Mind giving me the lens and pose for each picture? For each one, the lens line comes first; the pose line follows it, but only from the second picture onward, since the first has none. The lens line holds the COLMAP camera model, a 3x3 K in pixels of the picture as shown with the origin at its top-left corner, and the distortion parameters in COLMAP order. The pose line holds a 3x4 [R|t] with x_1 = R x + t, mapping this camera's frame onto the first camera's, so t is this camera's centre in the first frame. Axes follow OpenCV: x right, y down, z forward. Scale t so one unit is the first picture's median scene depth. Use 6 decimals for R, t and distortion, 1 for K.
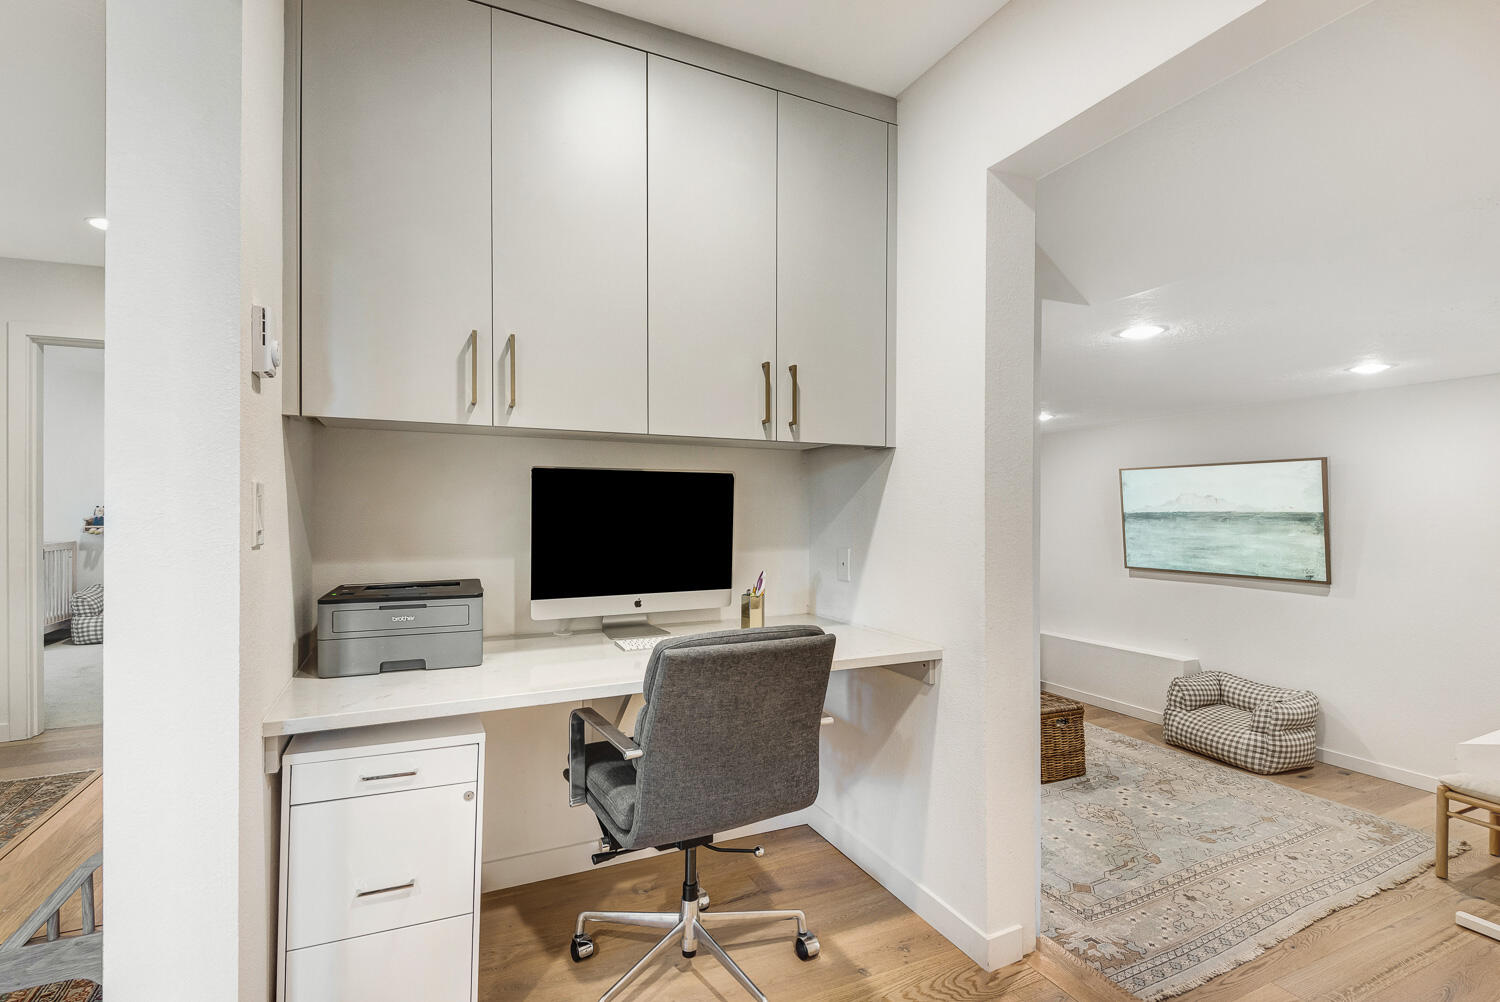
lens RADIAL K [[696.6, 0, 755.8], [0, 696.6, 505.8], [0, 0, 1]] dist [0.018393, -0.007827]
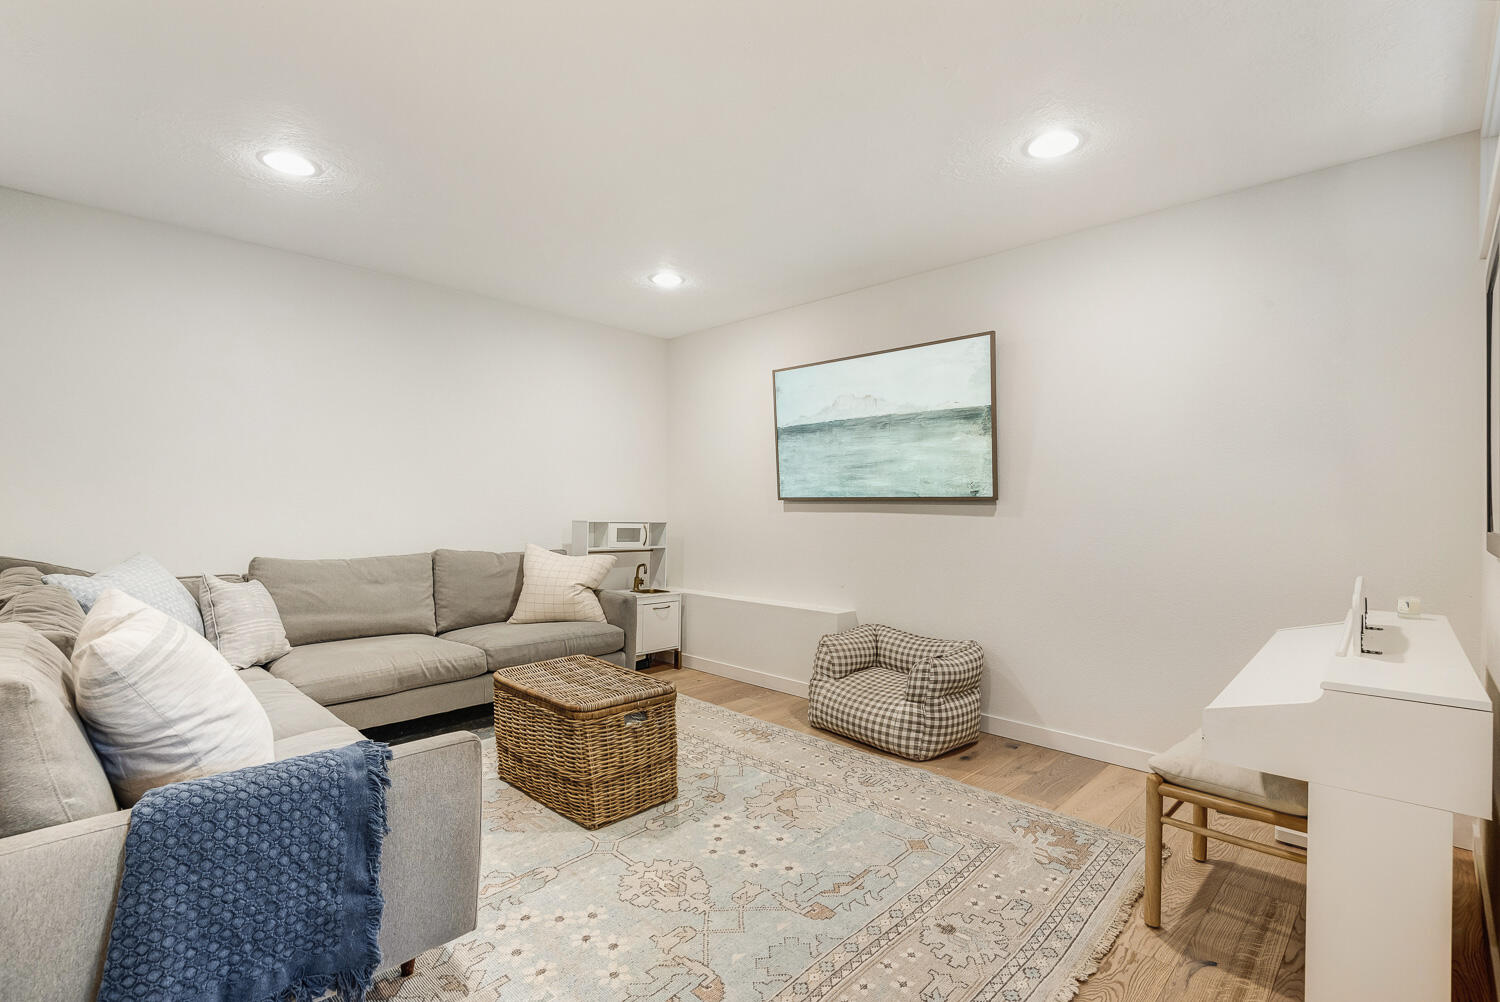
lens RADIAL K [[696.6, 0, 736.2], [0, 696.6, 498.9], [0, 0, 1]] dist [0.018393, -0.007827]
pose [[0.943206, 0.002425, 0.332201, 0.304583], [-0.004621, 0.999972, 0.005822, 0.111233], [-0.332178, -0.007026, 0.943191, 0.387339]]
